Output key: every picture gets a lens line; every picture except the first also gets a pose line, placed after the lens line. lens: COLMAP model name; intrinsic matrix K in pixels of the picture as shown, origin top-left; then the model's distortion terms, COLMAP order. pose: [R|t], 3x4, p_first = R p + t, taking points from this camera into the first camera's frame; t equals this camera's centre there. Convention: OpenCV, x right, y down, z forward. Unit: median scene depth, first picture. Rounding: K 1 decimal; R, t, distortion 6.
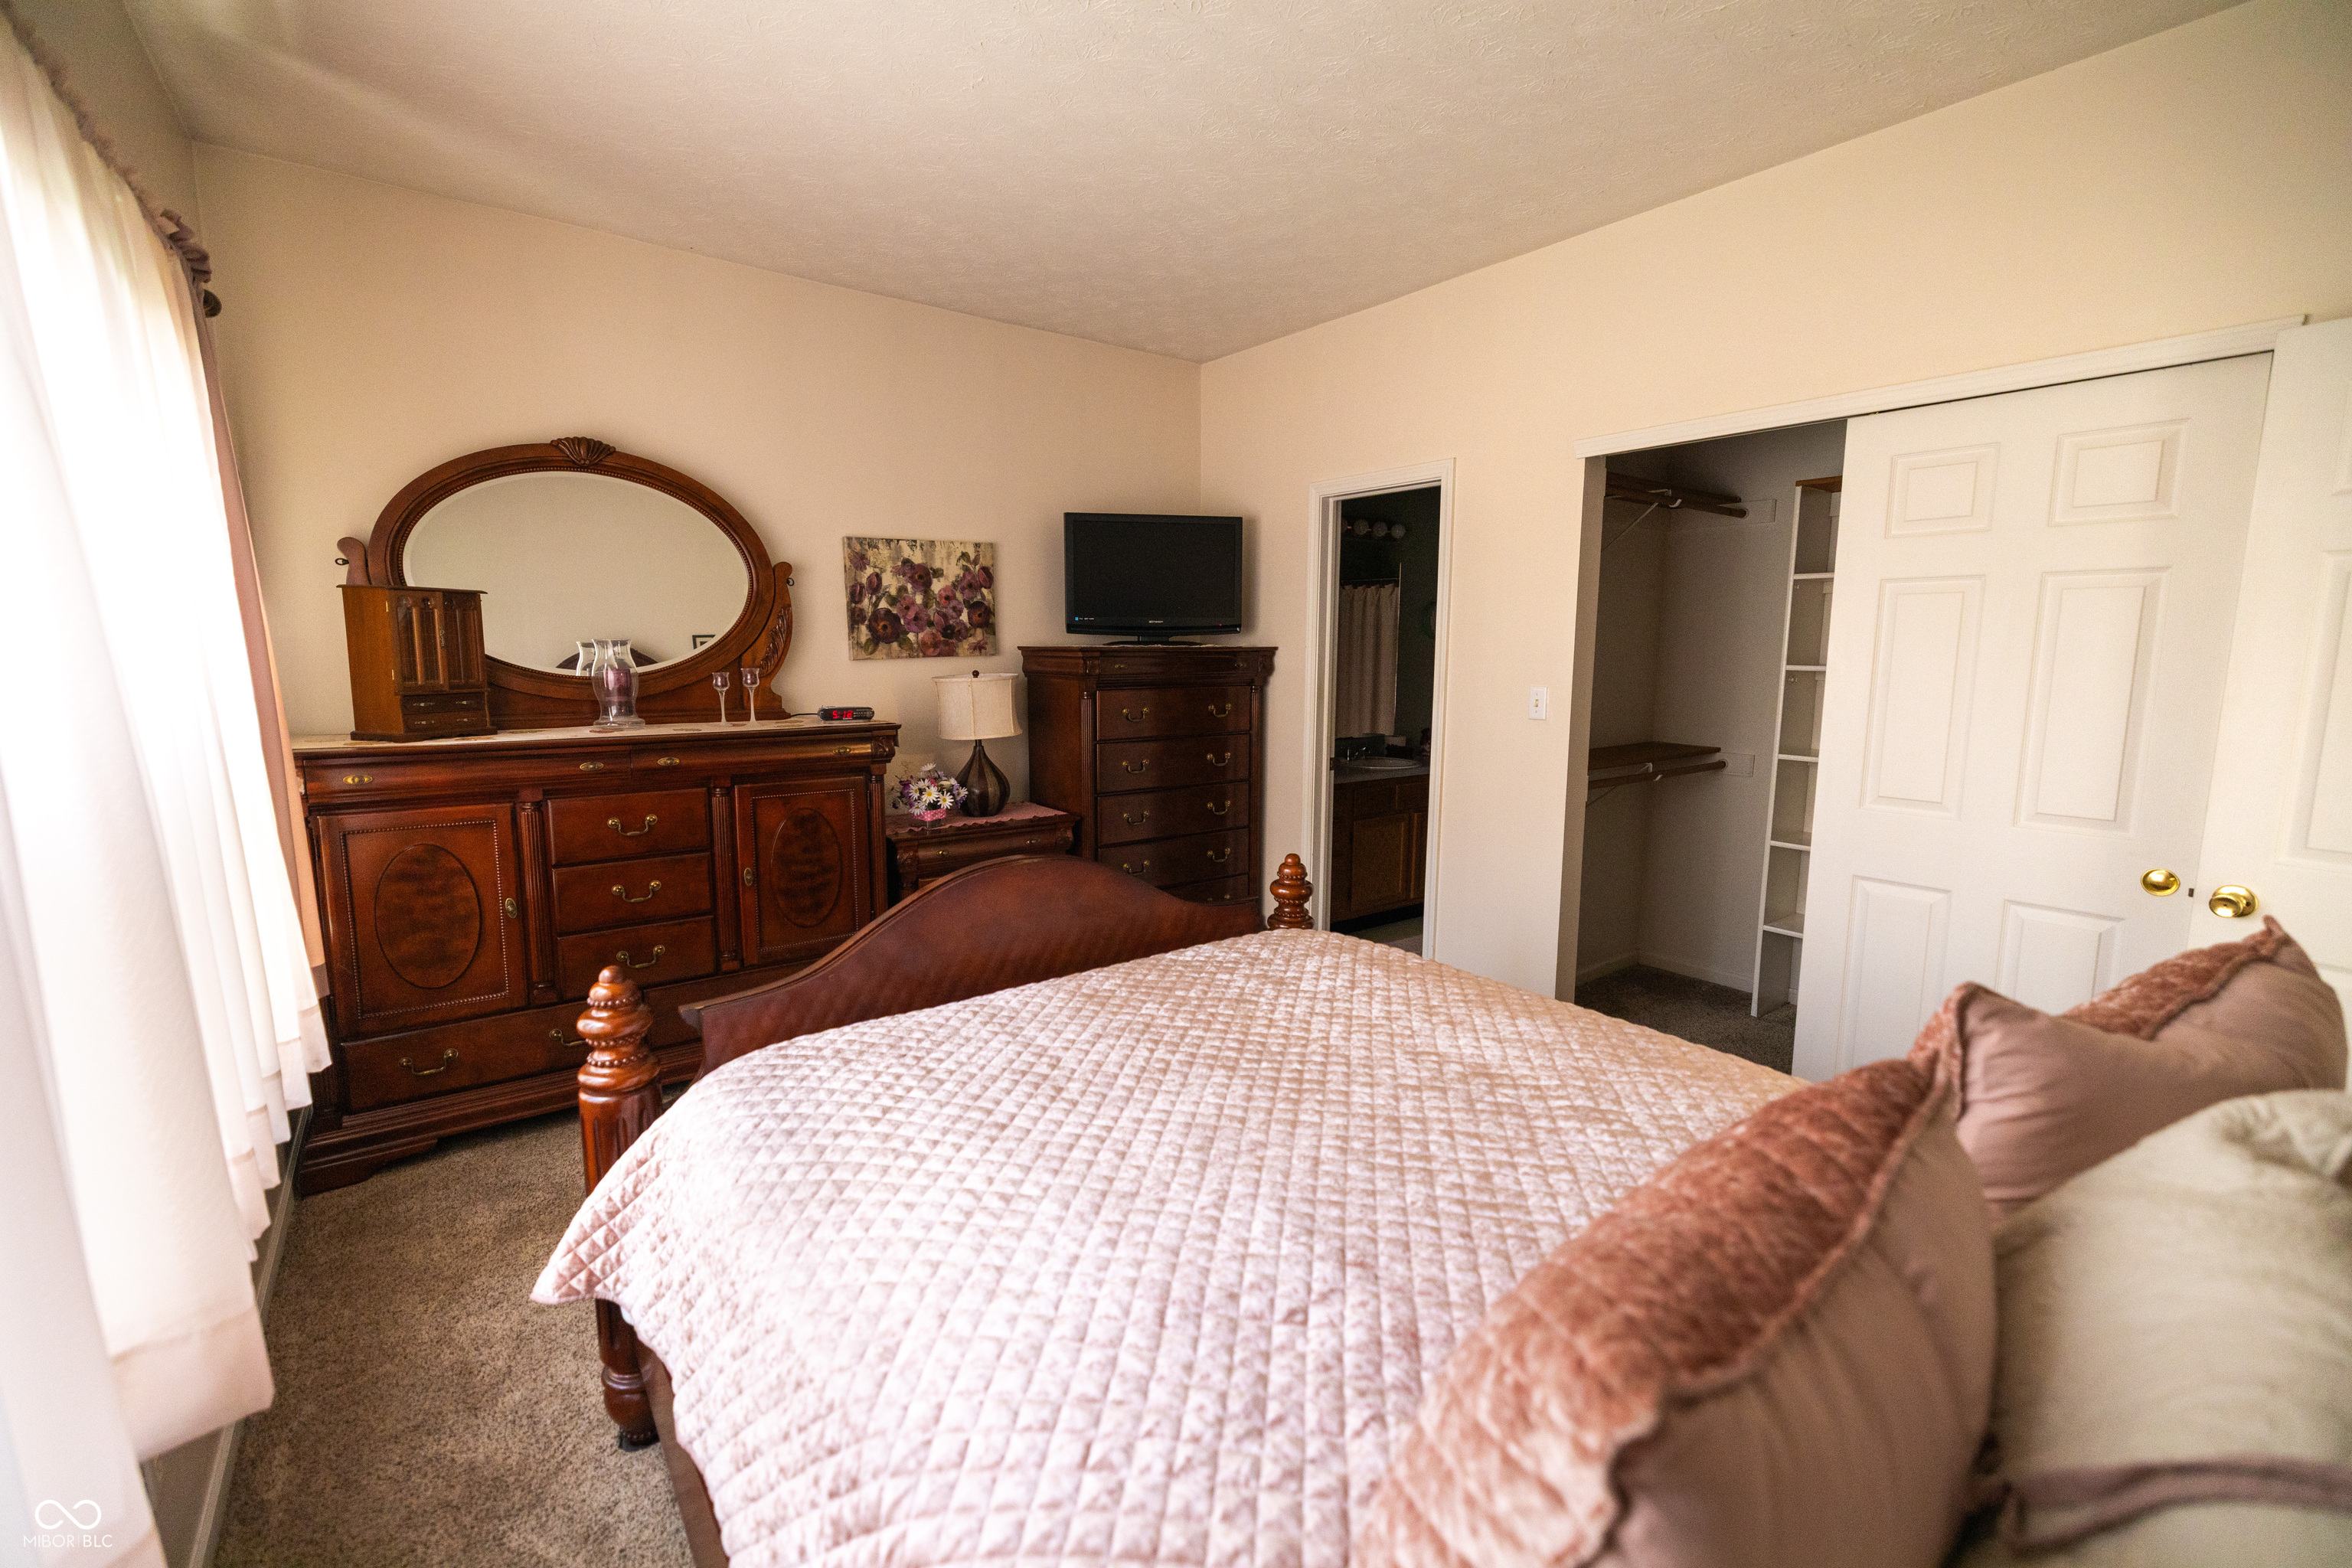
lens RADIAL K [[992.4, 0, 1175.5], [0, 992.4, 785.7], [0, 0, 1]] dist [0.007762, 0.000406]
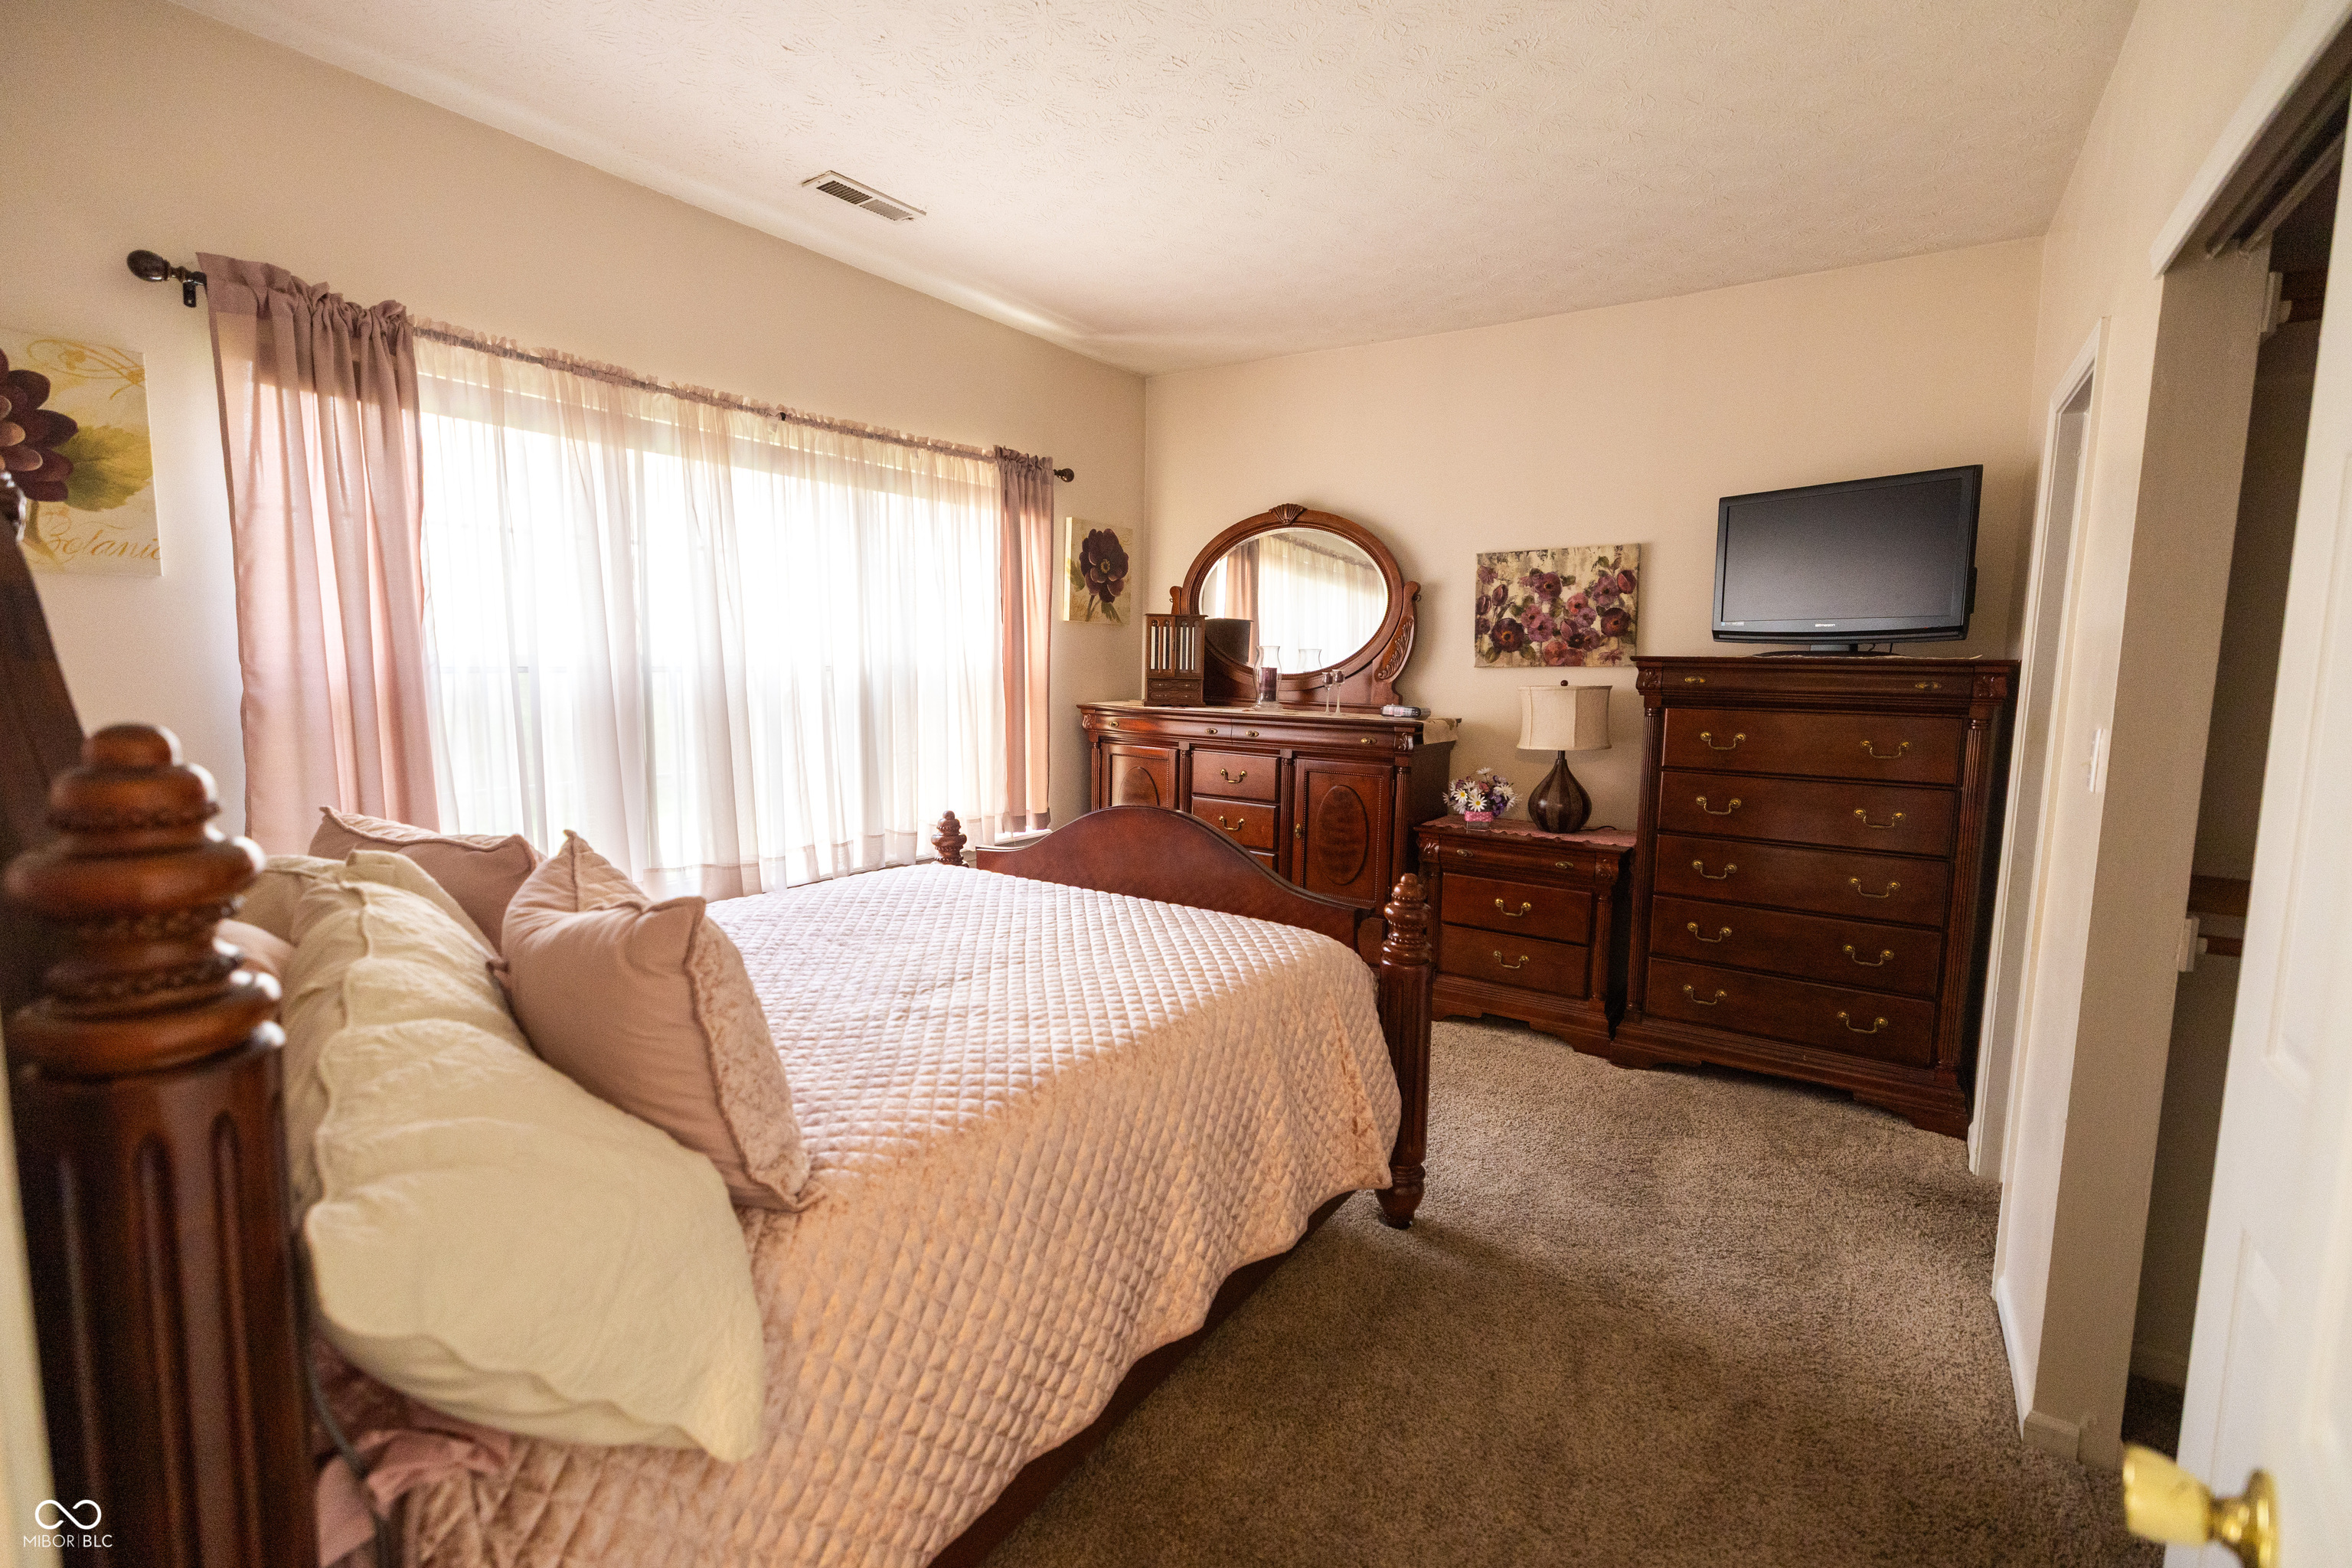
lens RADIAL K [[992.4, 0, 1189.4], [0, 992.4, 769.8], [0, 0, 1]] dist [0.007762, 0.000406]
pose [[0.335023, 0.117365, -0.934872, 0.583558], [-0.148286, 0.986414, 0.070695, -0.045409], [0.930468, 0.114944, 0.347875, 0.340370]]
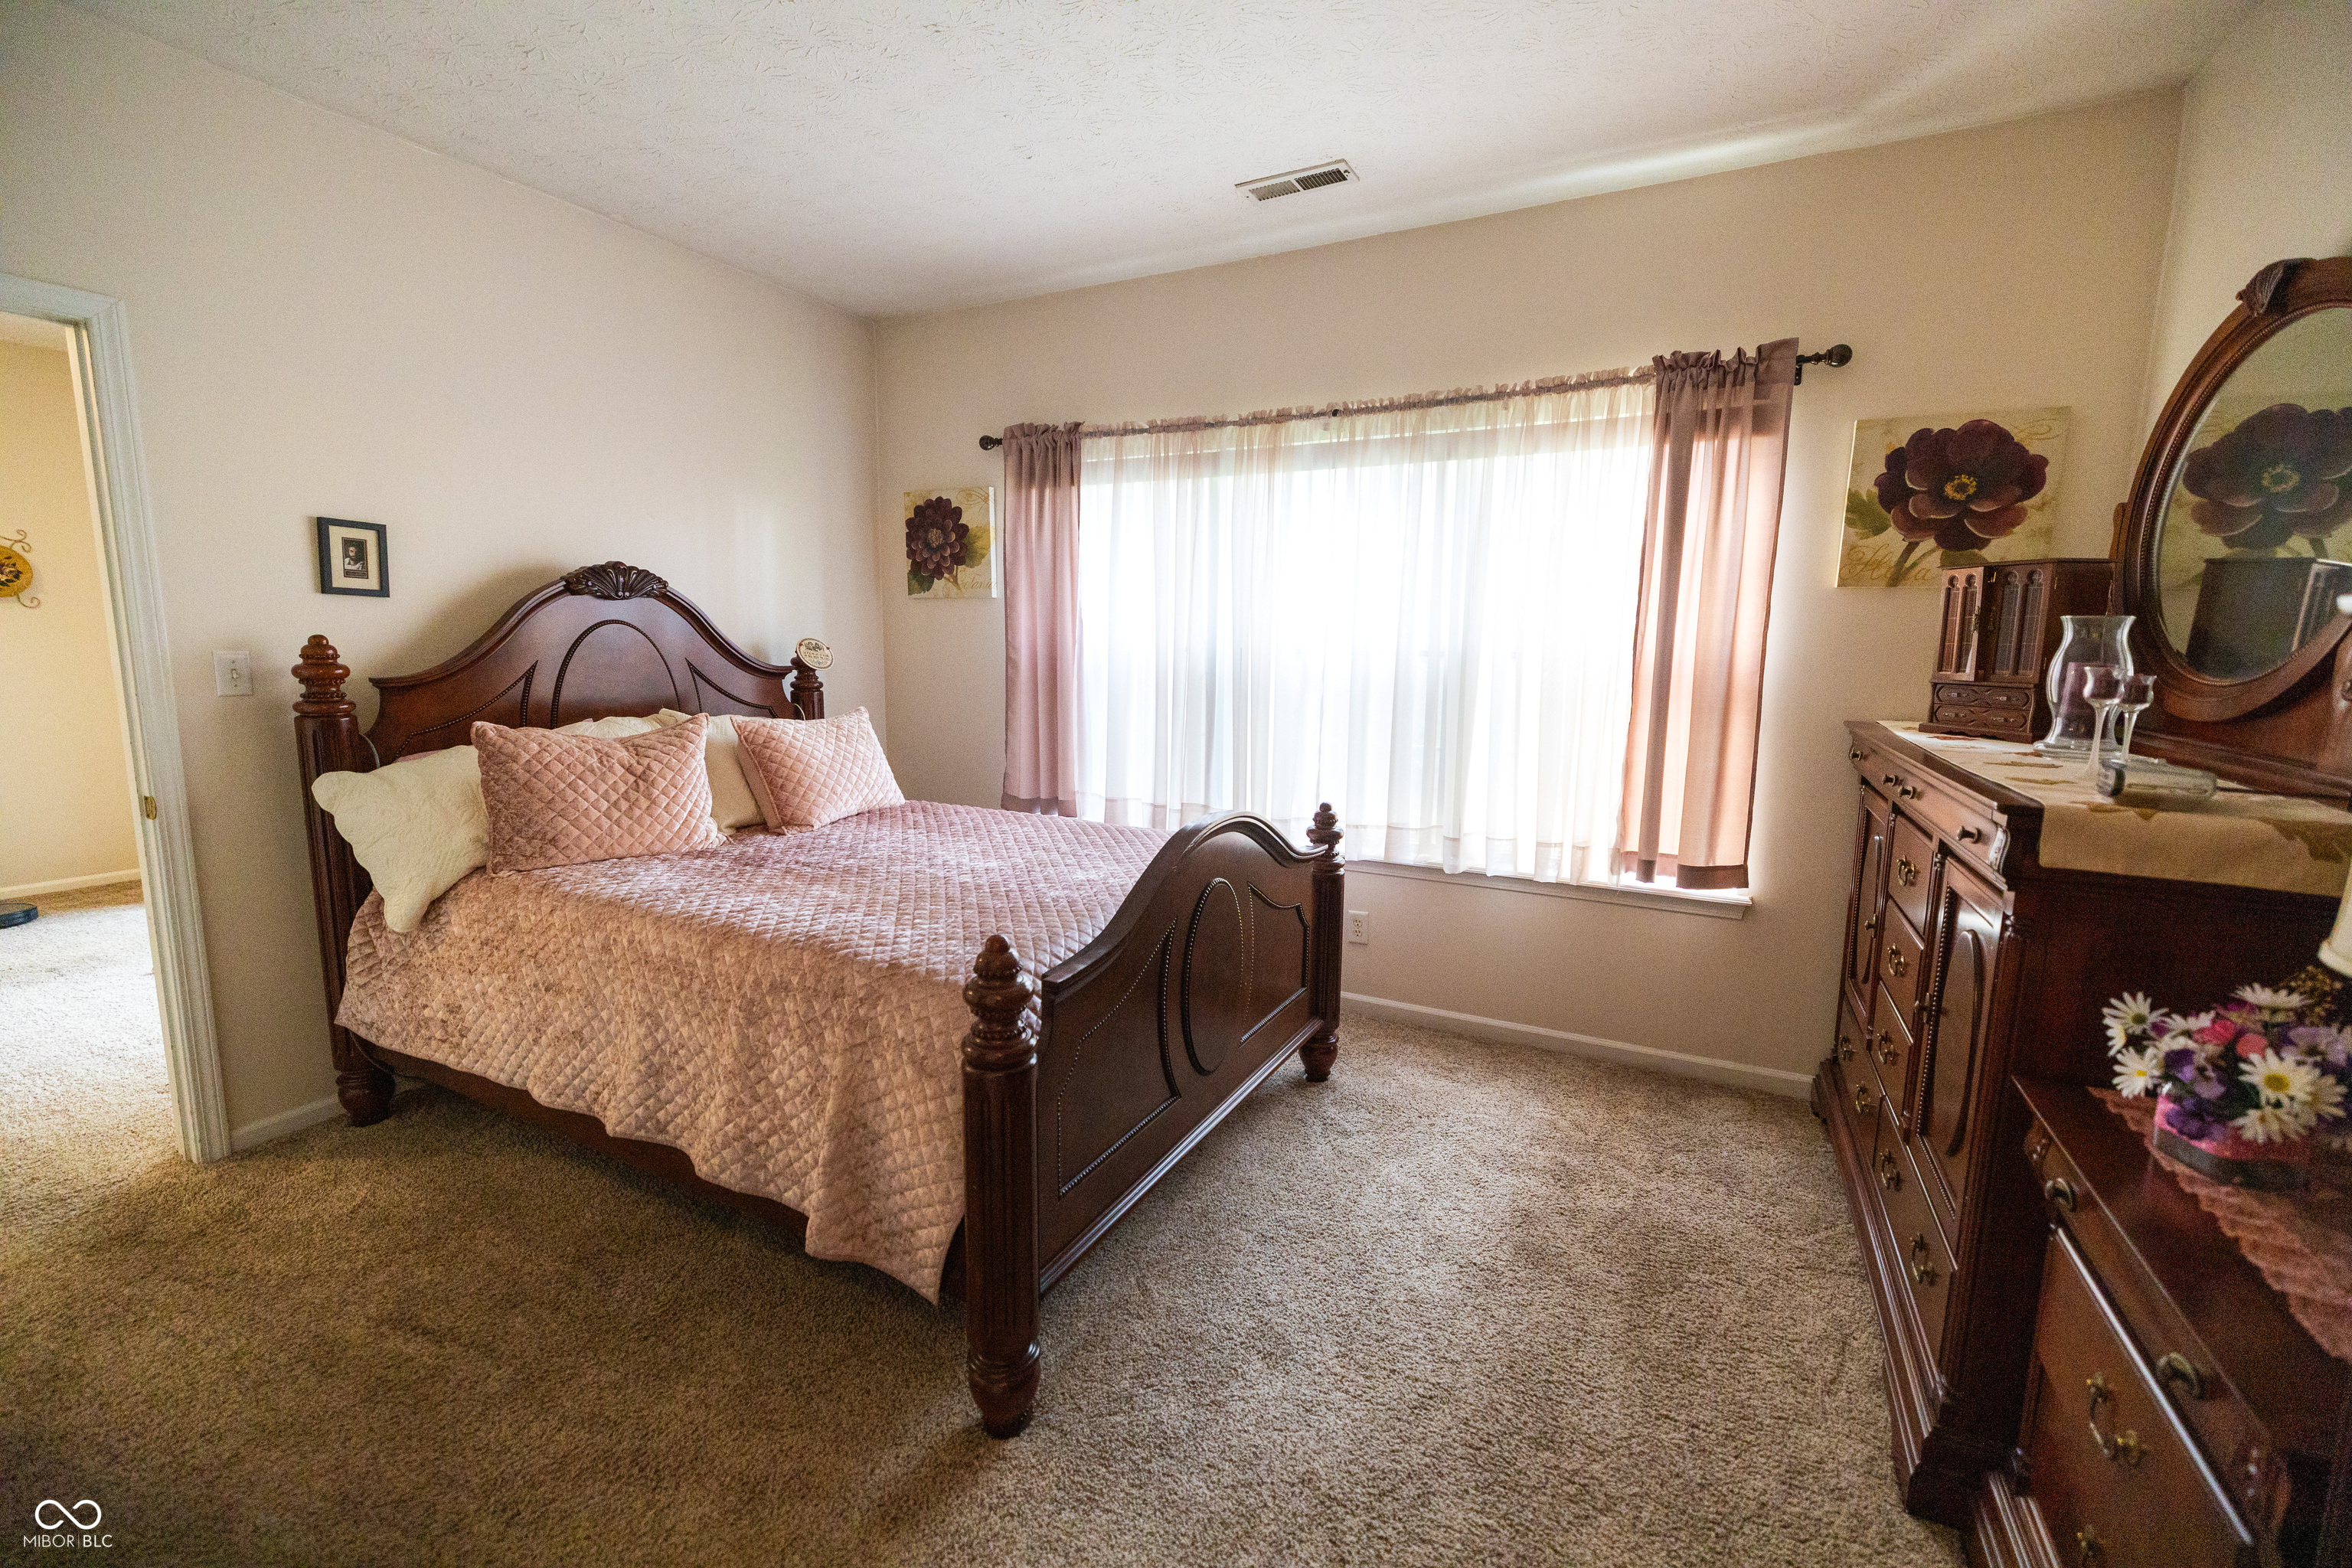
lens RADIAL K [[992.4, 0, 1189.1], [0, 992.4, 781.9], [0, 0, 1]] dist [0.007762, 0.000406]
pose [[-0.886269, 0.058922, -0.459408, 0.200675], [-0.075436, 0.960269, 0.268689, -0.139424], [0.456987, 0.272786, -0.846611, 1.047804]]
